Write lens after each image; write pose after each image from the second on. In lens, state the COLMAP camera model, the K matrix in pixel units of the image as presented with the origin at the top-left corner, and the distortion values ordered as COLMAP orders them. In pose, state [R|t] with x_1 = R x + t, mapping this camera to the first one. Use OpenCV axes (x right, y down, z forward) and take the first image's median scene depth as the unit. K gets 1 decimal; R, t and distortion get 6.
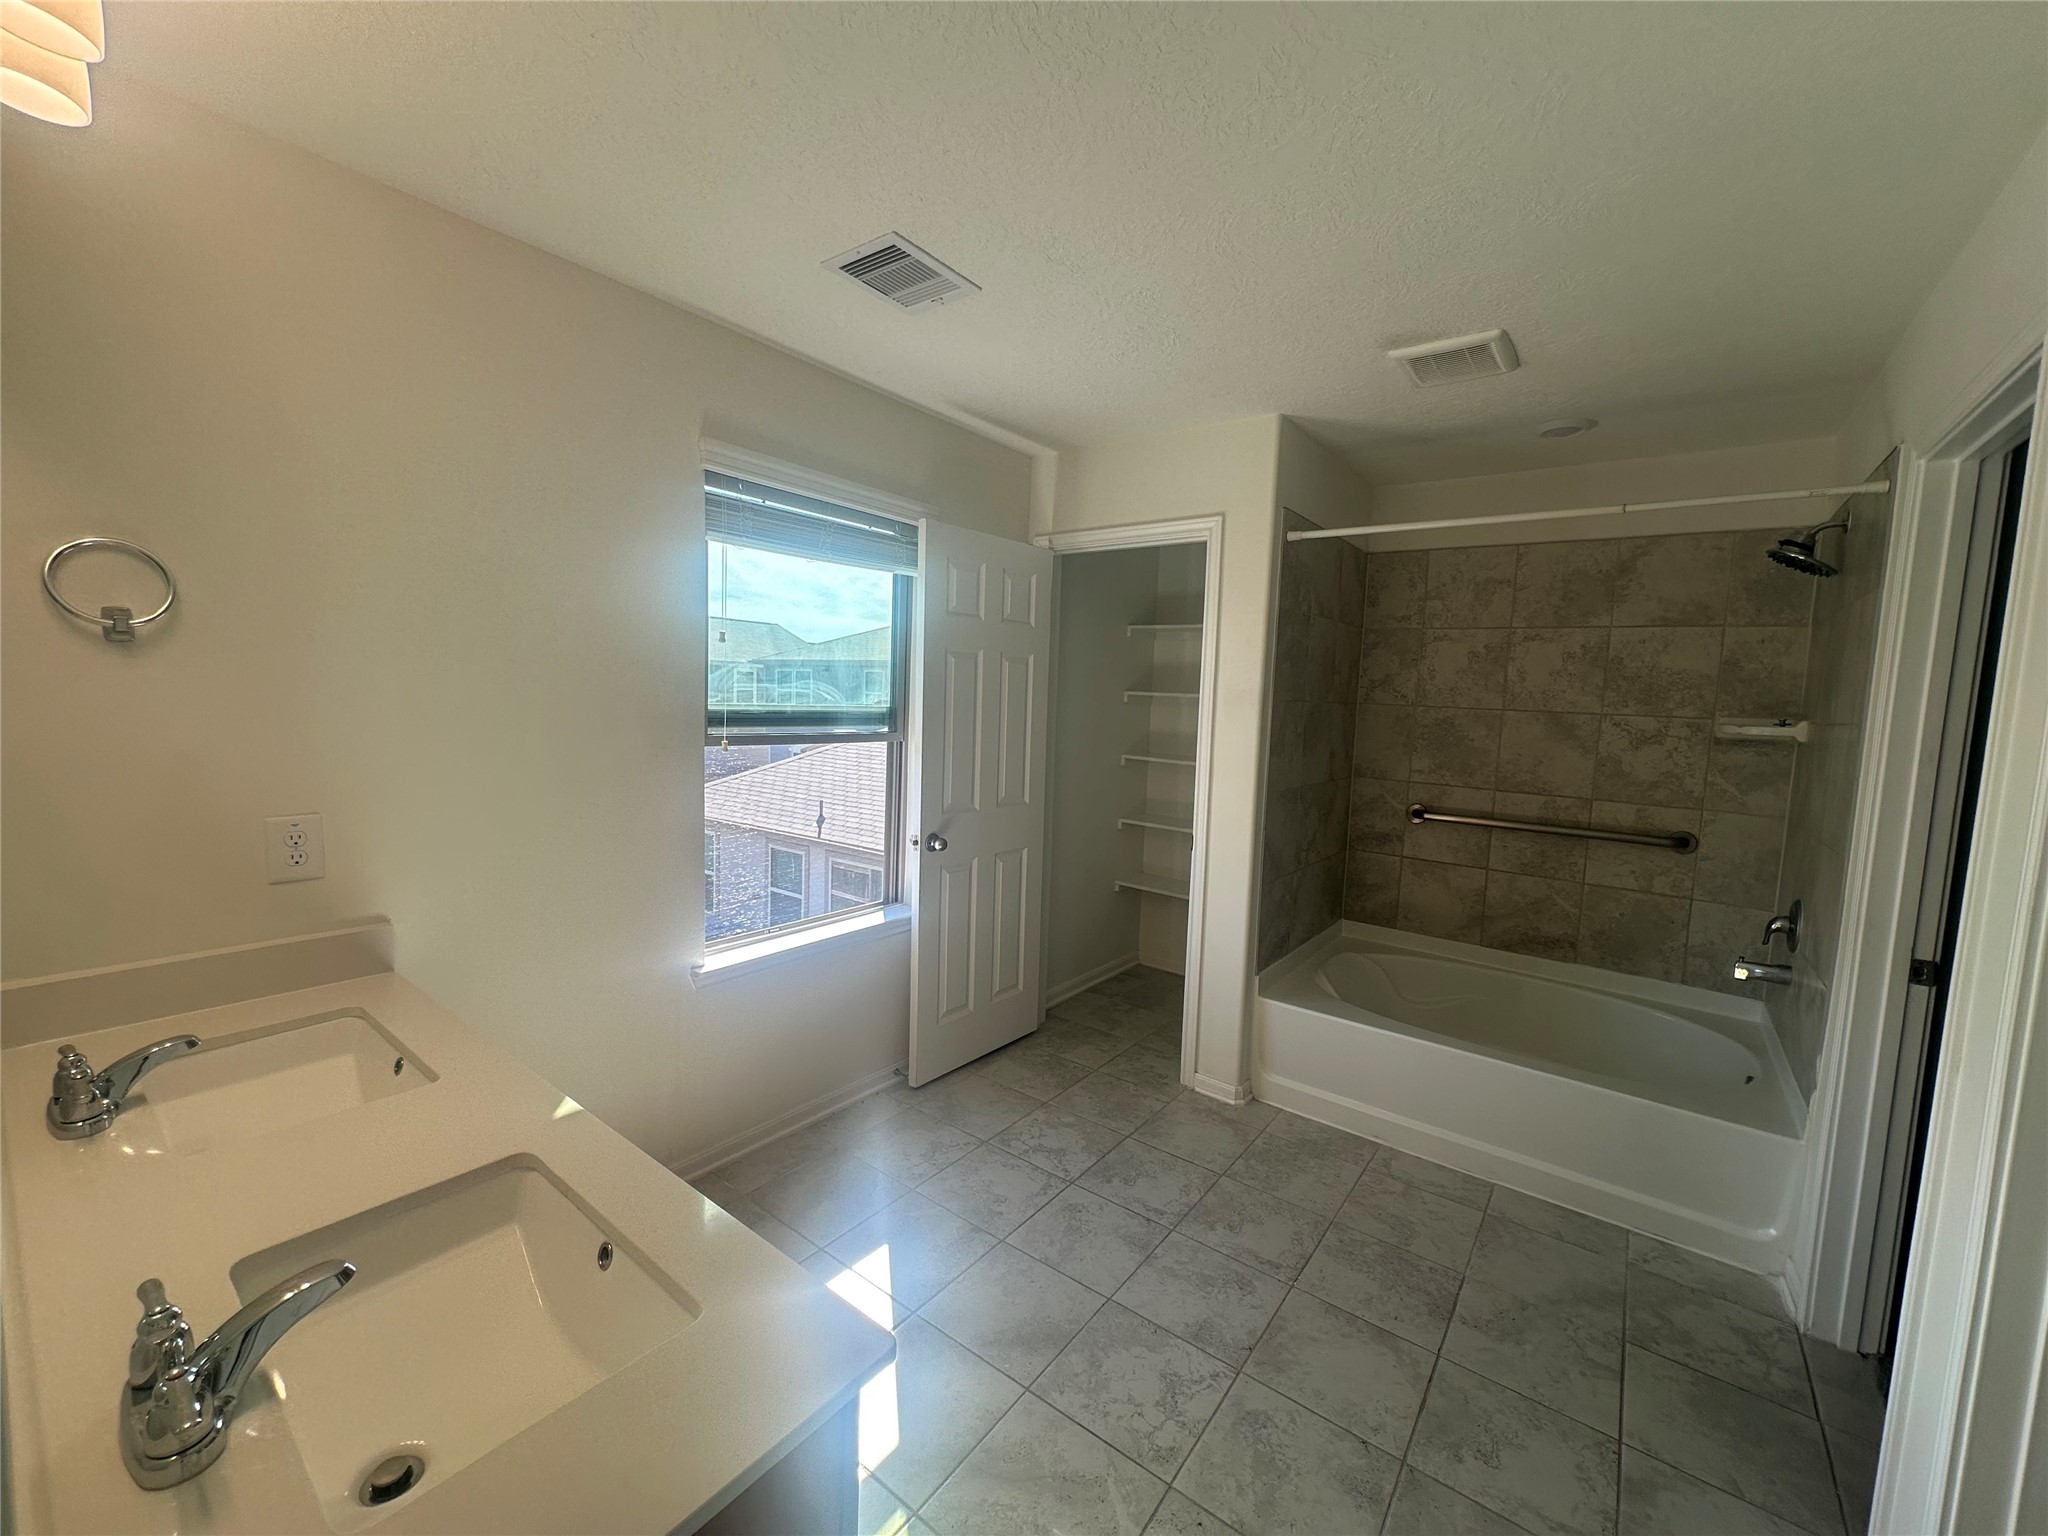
lens RADIAL K [[820.0, 0, 1025.6], [0, 820.0, 767.7], [0, 0, 1]] dist [0.001903, 0.000338]
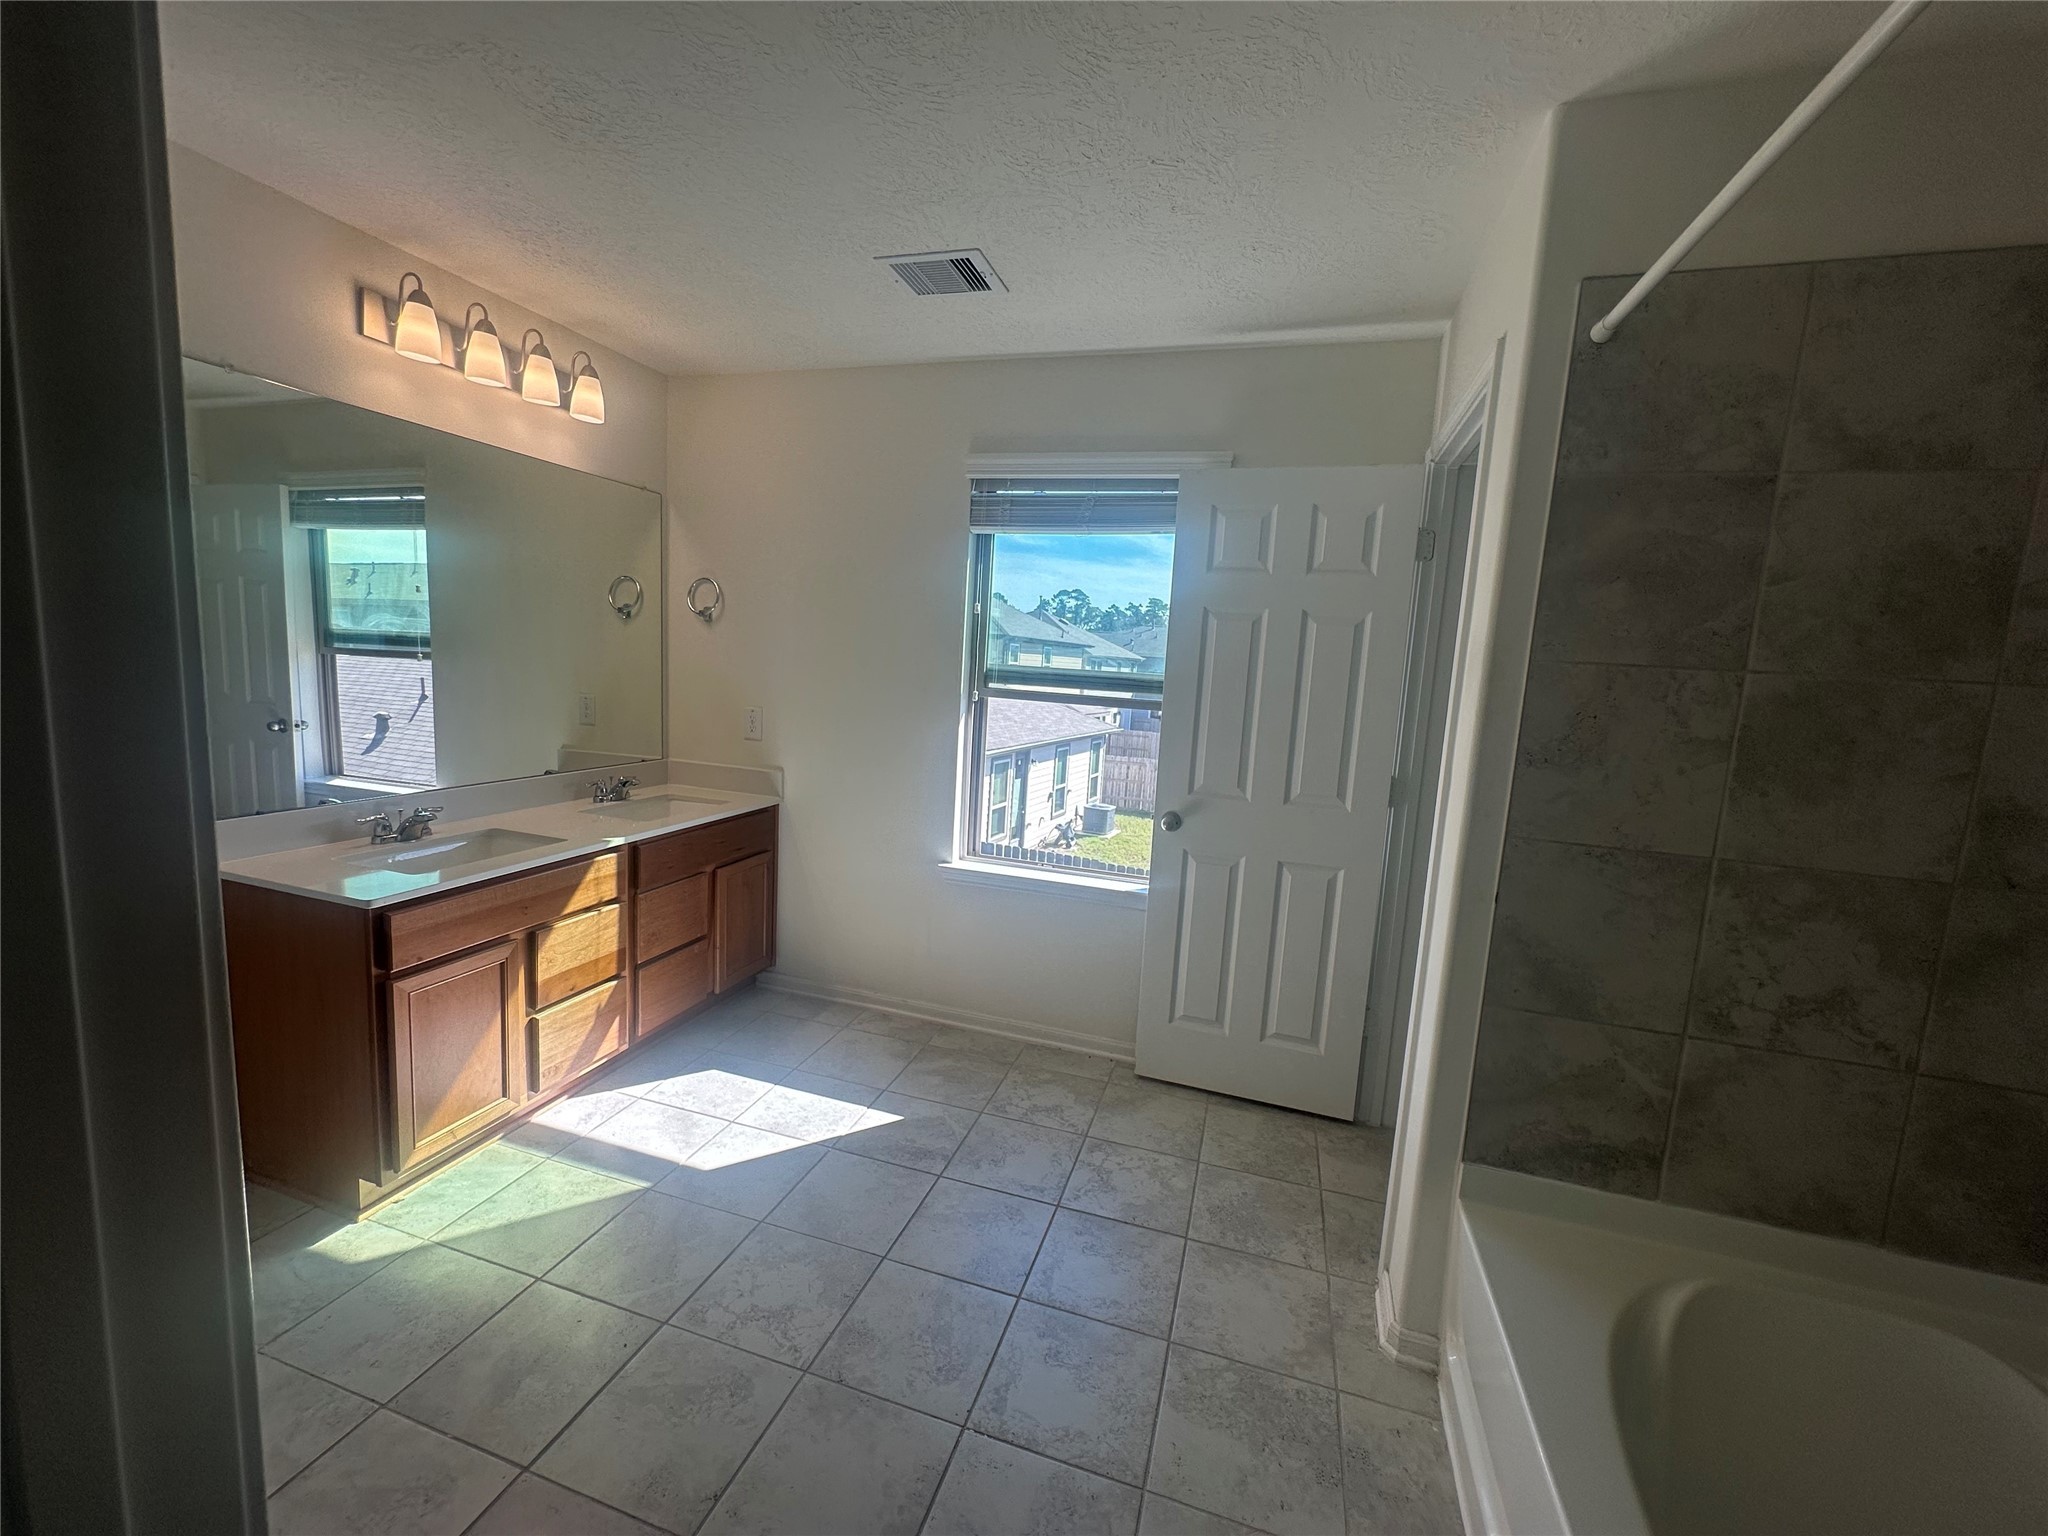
lens RADIAL K [[820.0, 0, 1024.4], [0, 820.0, 766.4], [0, 0, 1]] dist [0.001903, 0.000338]
pose [[0.338837, 0.101991, -0.935301, 0.861267], [-0.132954, 0.989322, 0.059715, -0.004355], [0.931404, 0.104118, 0.348779, 0.649355]]
